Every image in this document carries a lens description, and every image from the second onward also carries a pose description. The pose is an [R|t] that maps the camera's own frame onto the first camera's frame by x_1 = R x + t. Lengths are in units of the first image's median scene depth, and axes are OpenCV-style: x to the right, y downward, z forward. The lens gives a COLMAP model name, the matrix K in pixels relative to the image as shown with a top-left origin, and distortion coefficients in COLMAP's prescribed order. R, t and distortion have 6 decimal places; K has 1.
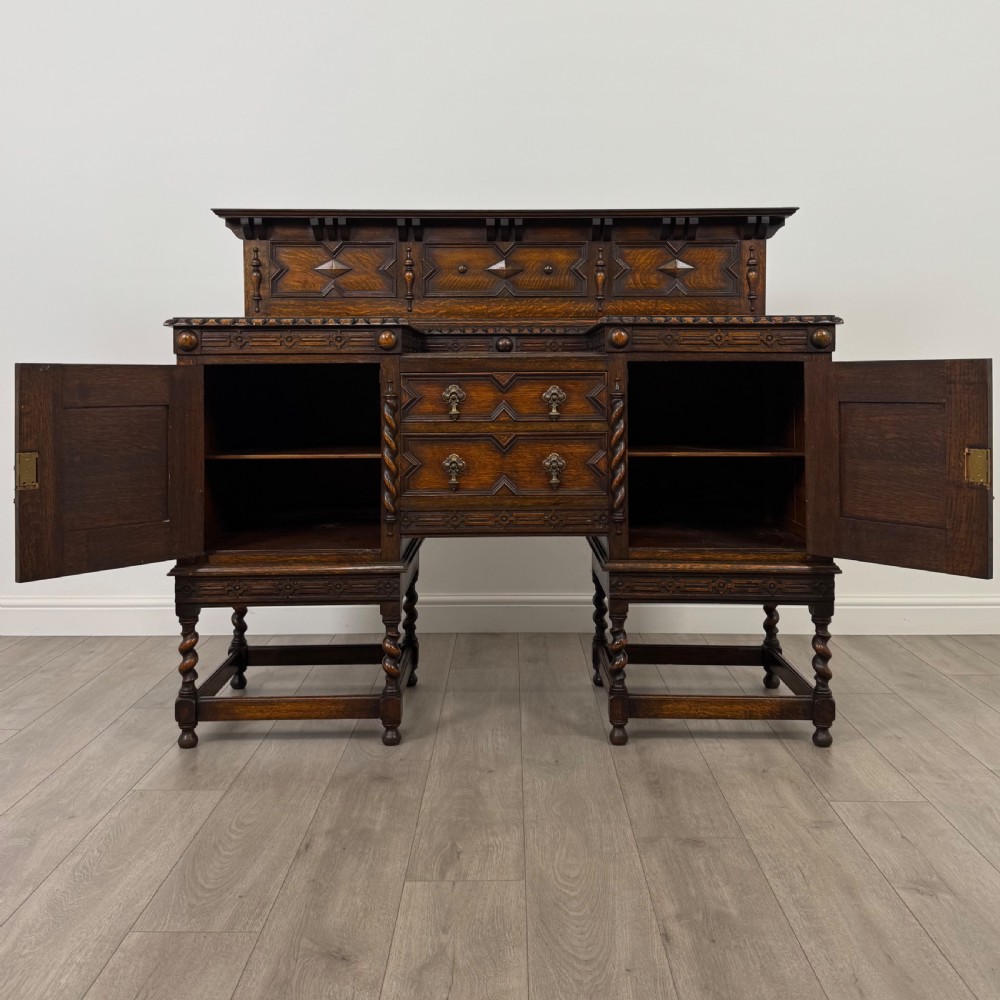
lens RADIAL K [[934.6, 0, 510.7], [0, 934.6, 389.8], [0, 0, 1]] dist [0.055052, 0.000000]
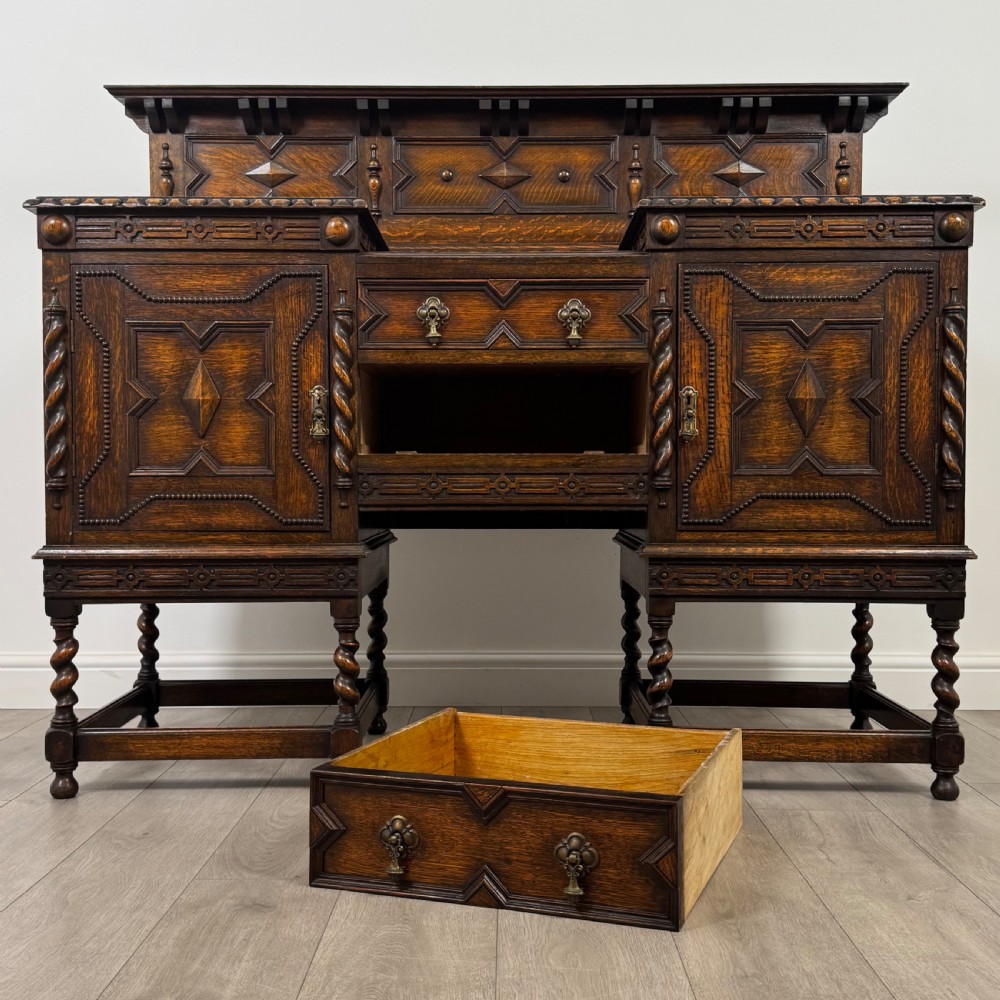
lens RADIAL K [[1081.6, 0, 503.5], [0, 1081.6, 505.4], [0, 0, 1]] dist [0.064347, 0.000000]
pose [[0.999969, 0.003154, -0.007170, -0.000404], [-0.002926, 0.999496, 0.031606, 0.126882], [0.007266, -0.031584, 0.999475, 0.170723]]
